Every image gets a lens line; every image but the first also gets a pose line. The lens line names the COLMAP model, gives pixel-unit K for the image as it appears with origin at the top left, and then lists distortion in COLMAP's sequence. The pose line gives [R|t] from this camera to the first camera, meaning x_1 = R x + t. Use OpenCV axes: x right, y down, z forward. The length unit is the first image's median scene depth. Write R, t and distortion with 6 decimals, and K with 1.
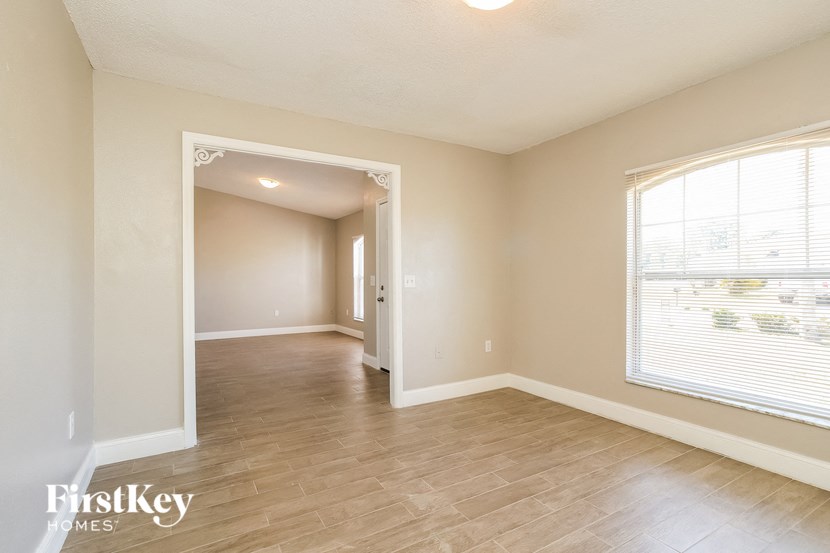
lens RADIAL K [[395.4, 0, 402.0], [0, 395.4, 278.1], [0, 0, 1]] dist [0.002068, -0.000130]
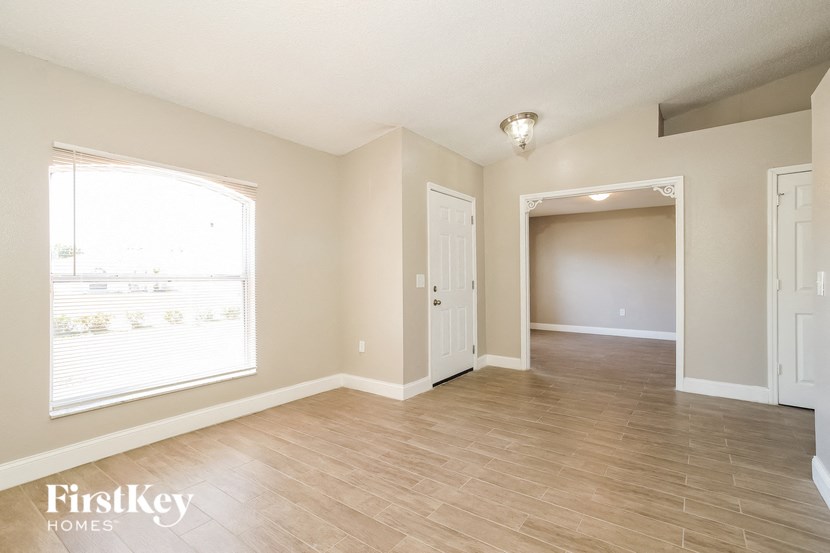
lens RADIAL K [[395.4, 0, 402.0], [0, 395.4, 278.1], [0, 0, 1]] dist [0.002068, -0.000130]
pose [[-0.387669, 0.003834, 0.921791, -0.783196], [0.008225, 0.999966, -0.000700, 0.001576], [-0.921762, 0.007310, -0.387687, 1.335853]]
